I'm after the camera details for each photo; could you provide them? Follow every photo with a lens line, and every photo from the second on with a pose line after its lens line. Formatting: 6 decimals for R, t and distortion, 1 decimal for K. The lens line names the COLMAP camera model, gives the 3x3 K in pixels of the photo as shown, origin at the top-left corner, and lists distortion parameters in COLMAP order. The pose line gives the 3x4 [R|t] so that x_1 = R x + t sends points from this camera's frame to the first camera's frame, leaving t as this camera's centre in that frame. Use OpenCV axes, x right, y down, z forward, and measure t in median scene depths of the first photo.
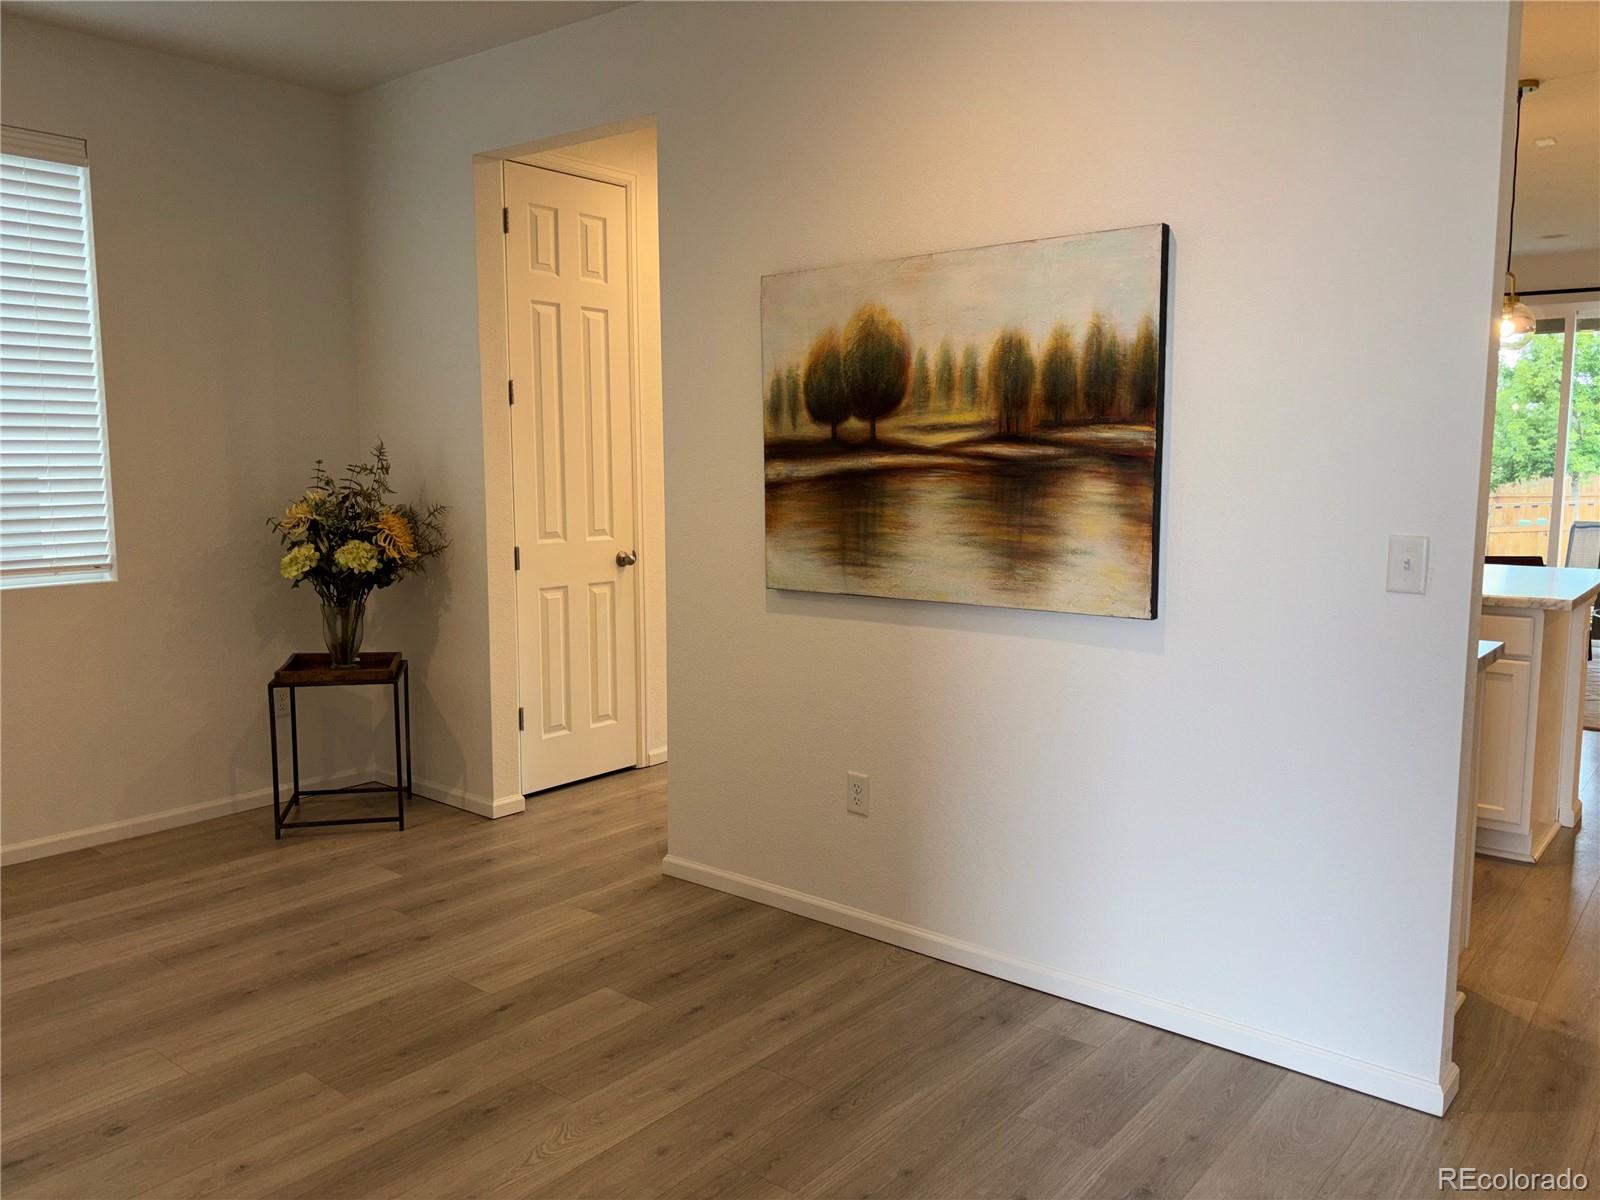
lens RADIAL K [[1205.4, 0, 809.5], [0, 1205.4, 605.4], [0, 0, 1]] dist [0.063167, -0.075645]
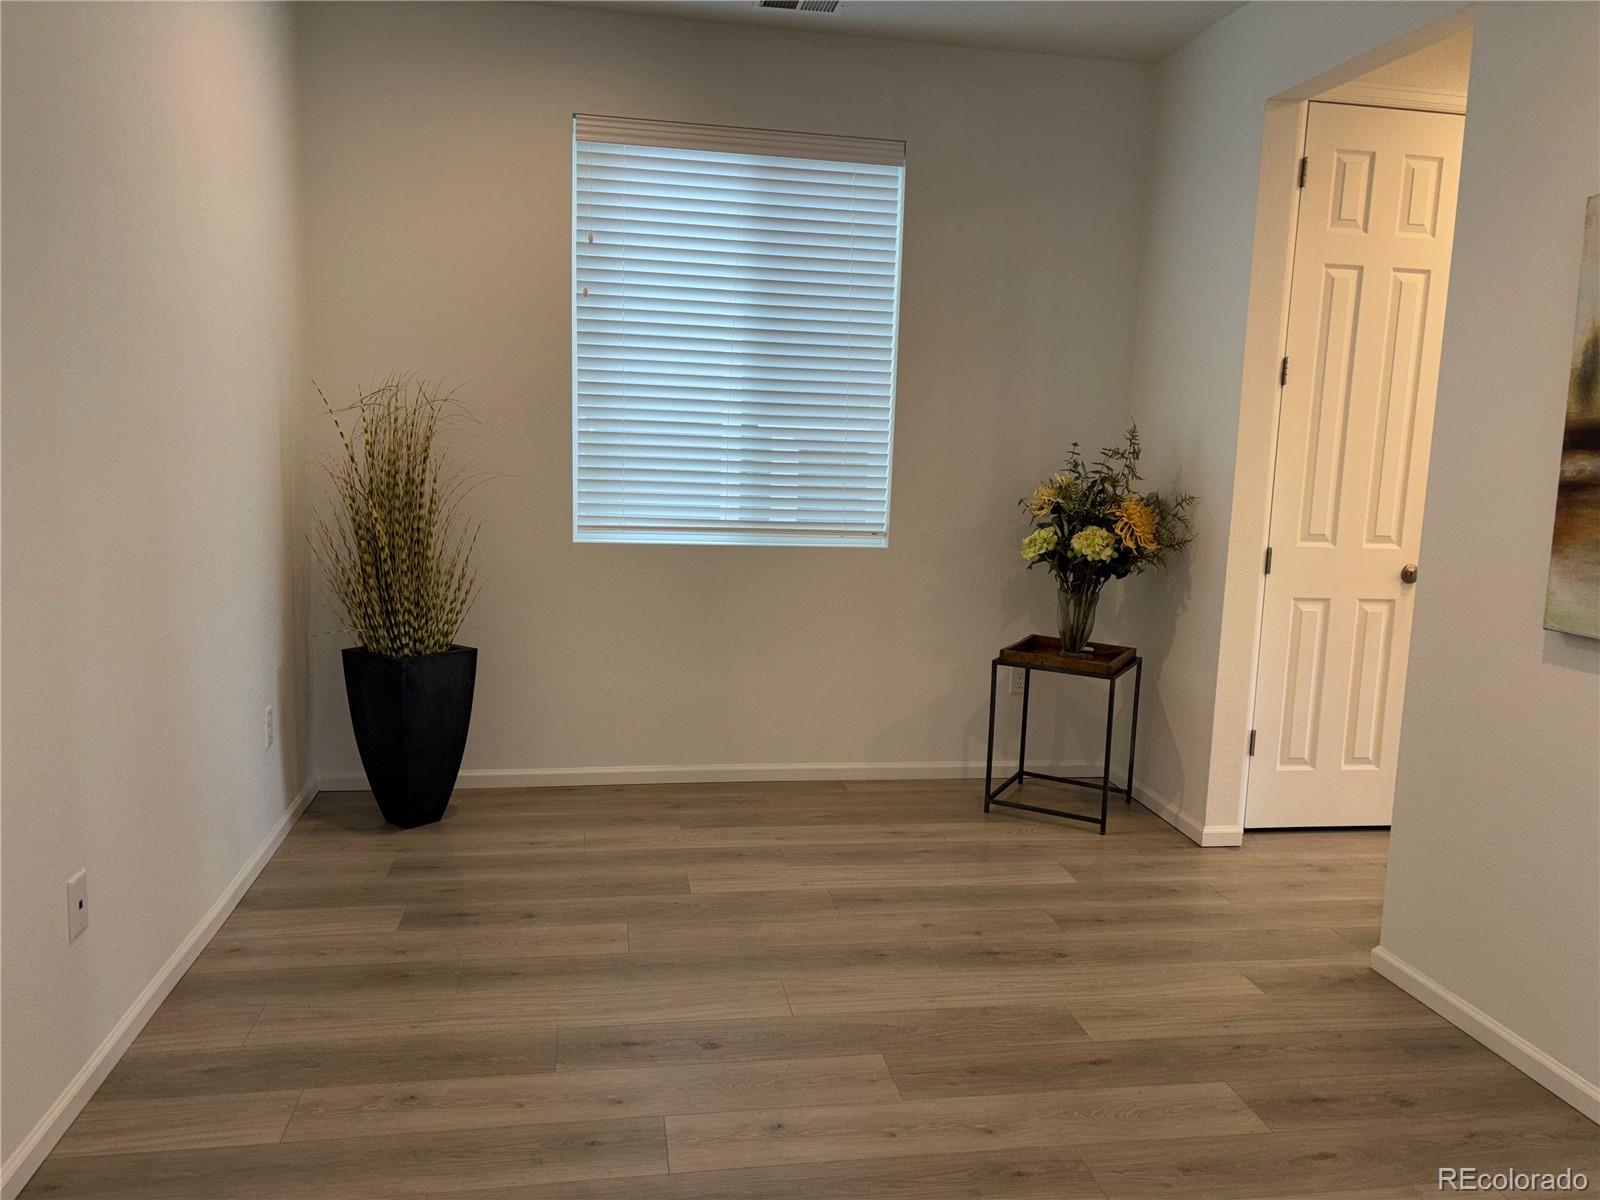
lens RADIAL K [[1205.4, 0, 809.5], [0, 1205.4, 605.4], [0, 0, 1]] dist [0.063167, -0.075645]
pose [[0.759197, 0.116509, -0.640348, 0.084067], [-0.115749, 0.992333, 0.043319, -0.007401], [0.640486, 0.041231, 0.766862, 0.132051]]
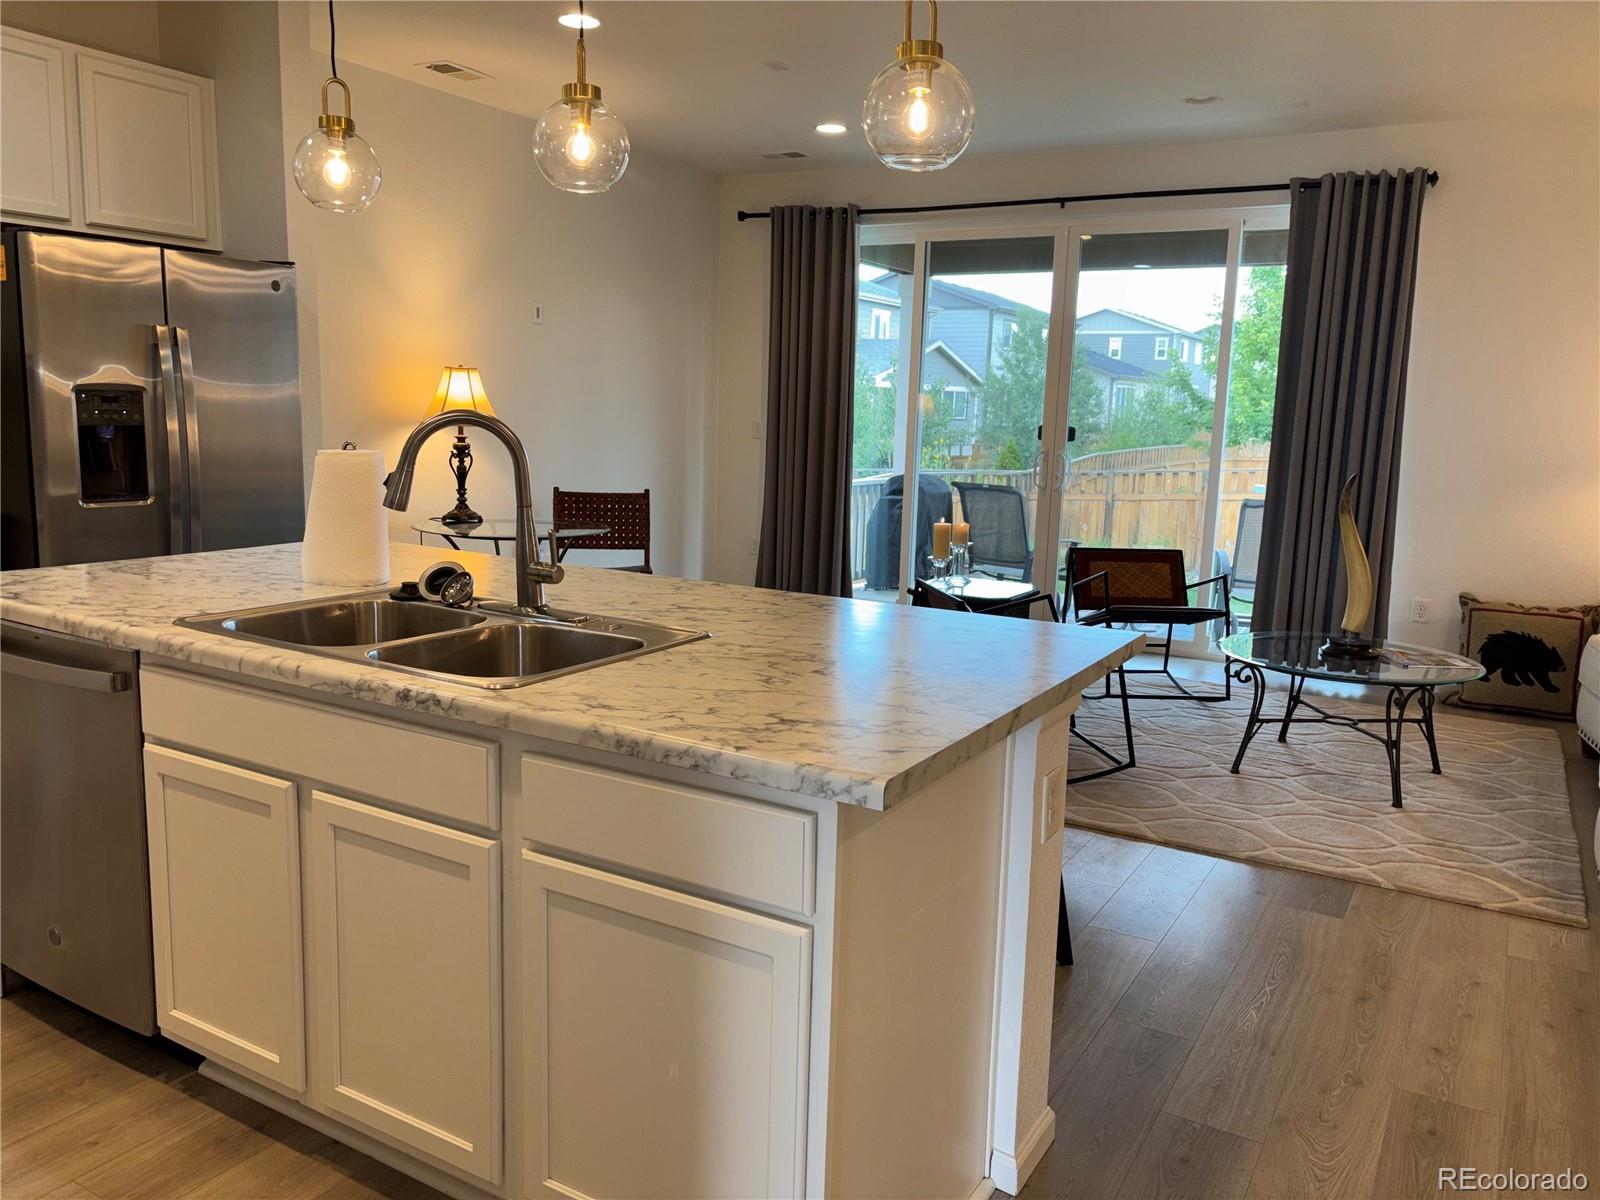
lens RADIAL K [[1212.3, 0, 800.0], [0, 1212.3, 600.0], [0, 0, 1]] dist [0.043522, 0.003633]
pose [[0.988029, 0.007865, 0.154067, 0.664441], [-0.013994, 0.999151, 0.038737, -0.090305], [-0.153631, -0.040429, 0.987301, 0.781660]]
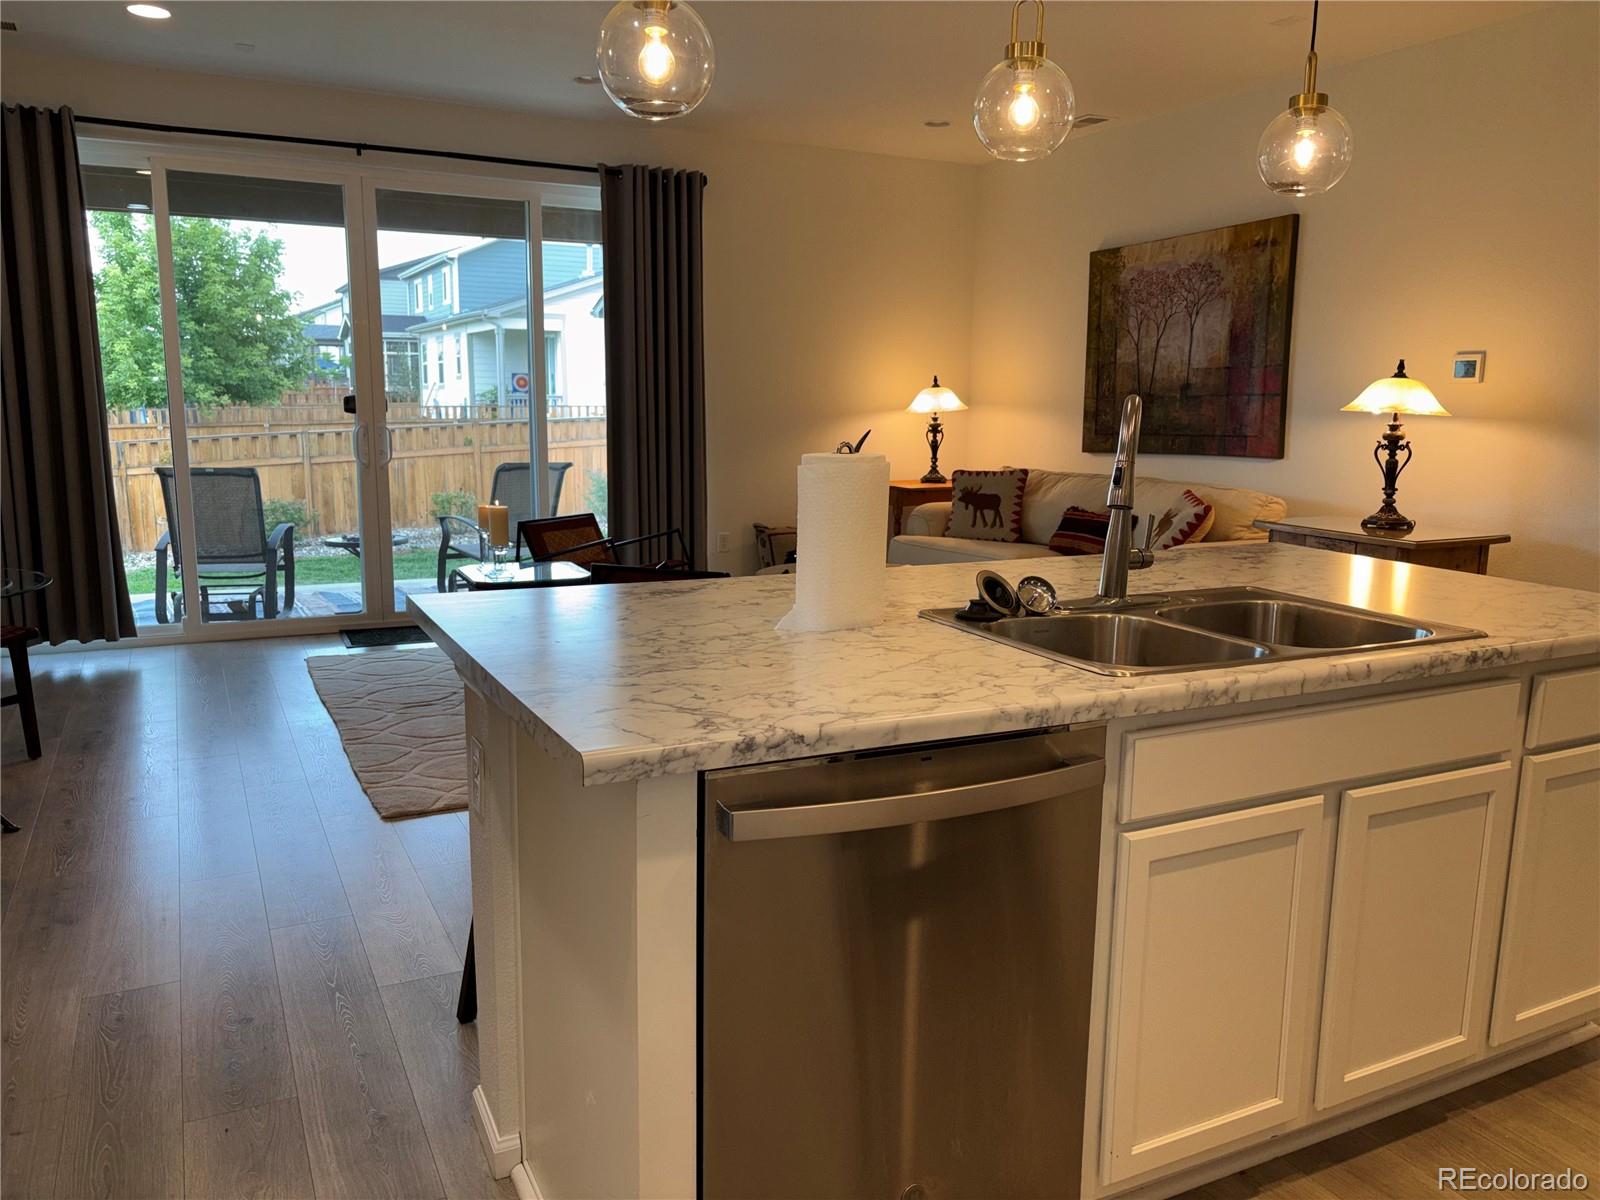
lens RADIAL K [[1228.5, 0, 800.0], [0, 1228.5, 600.0], [0, 0, 1]] dist [0.005510, 0.015026]
pose [[0.405949, -0.149288, 0.901620, -0.157839], [0.102817, 0.987765, 0.117259, -0.161621], [-0.908094, 0.045100, 0.416332, 1.440583]]
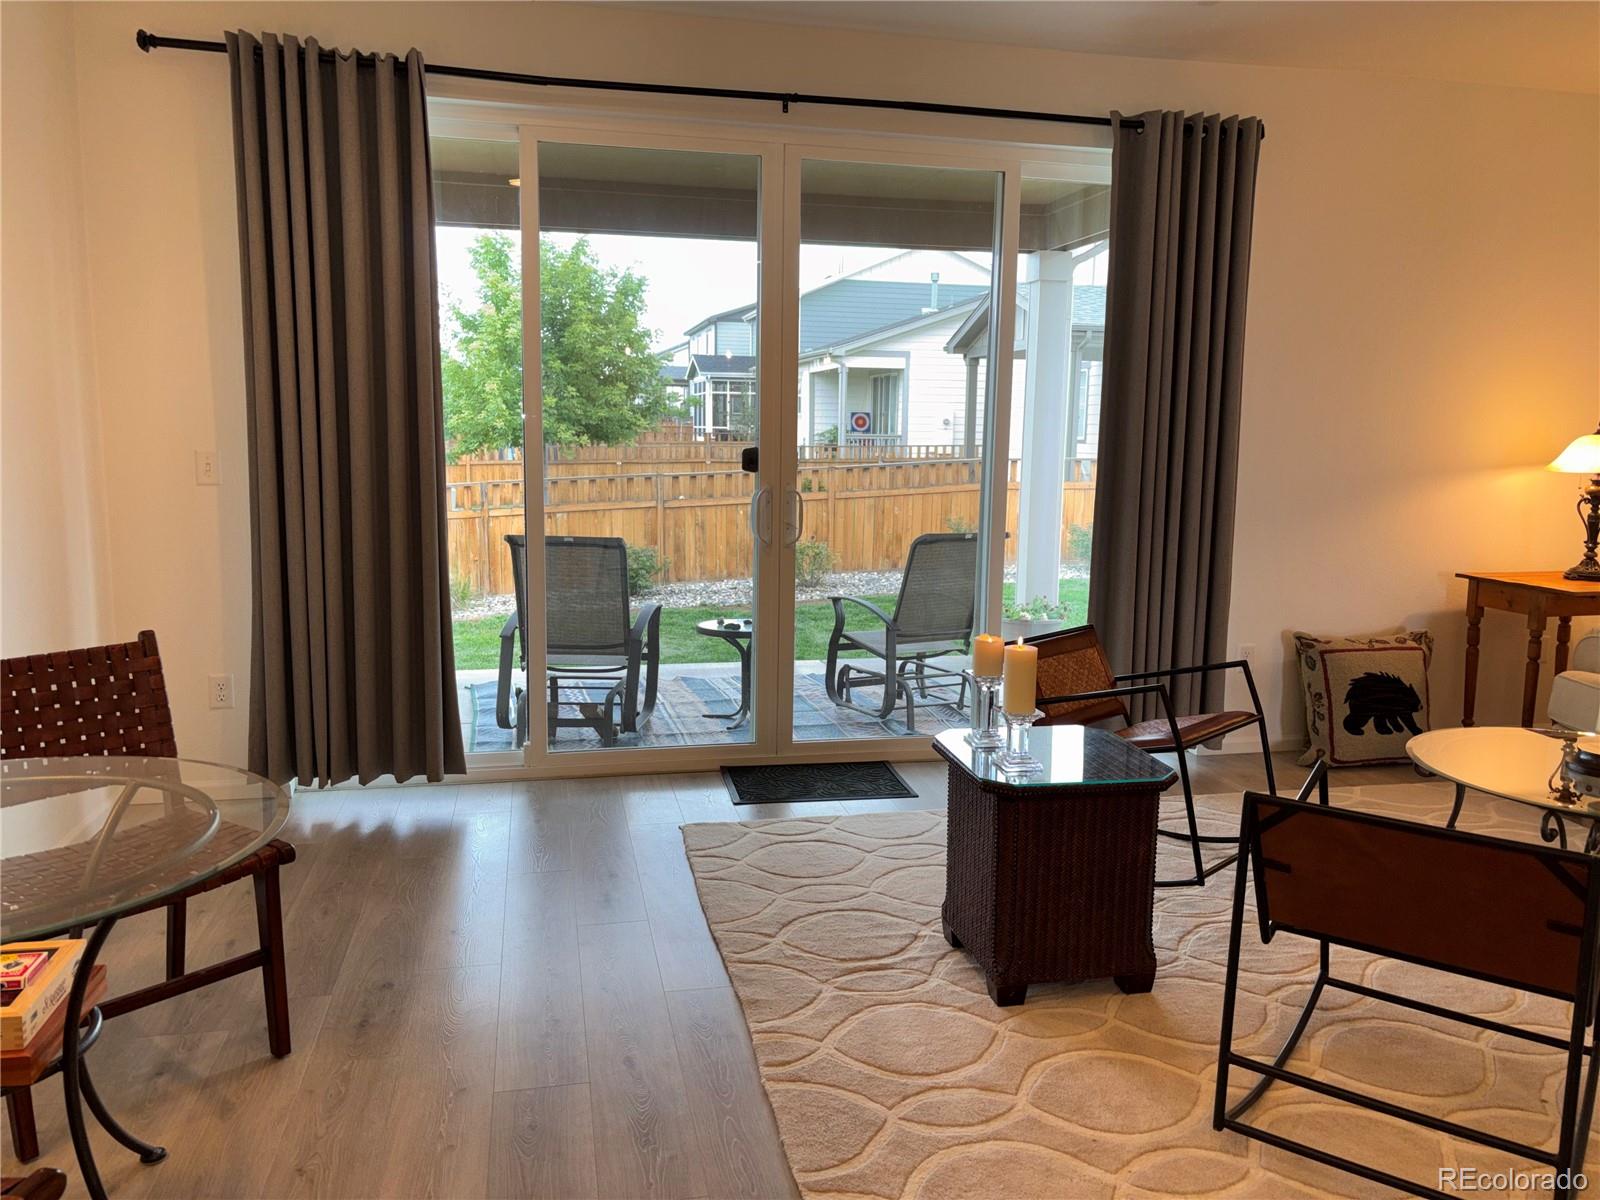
lens RADIAL K [[1212.3, 0, 800.0], [0, 1212.3, 600.0], [0, 0, 1]] dist [0.043522, 0.003633]
pose [[0.623867, -0.102051, 0.774839, 0.317184], [0.081396, 0.994531, 0.065450, -0.243896], [-0.777281, 0.022237, 0.628761, 1.995253]]
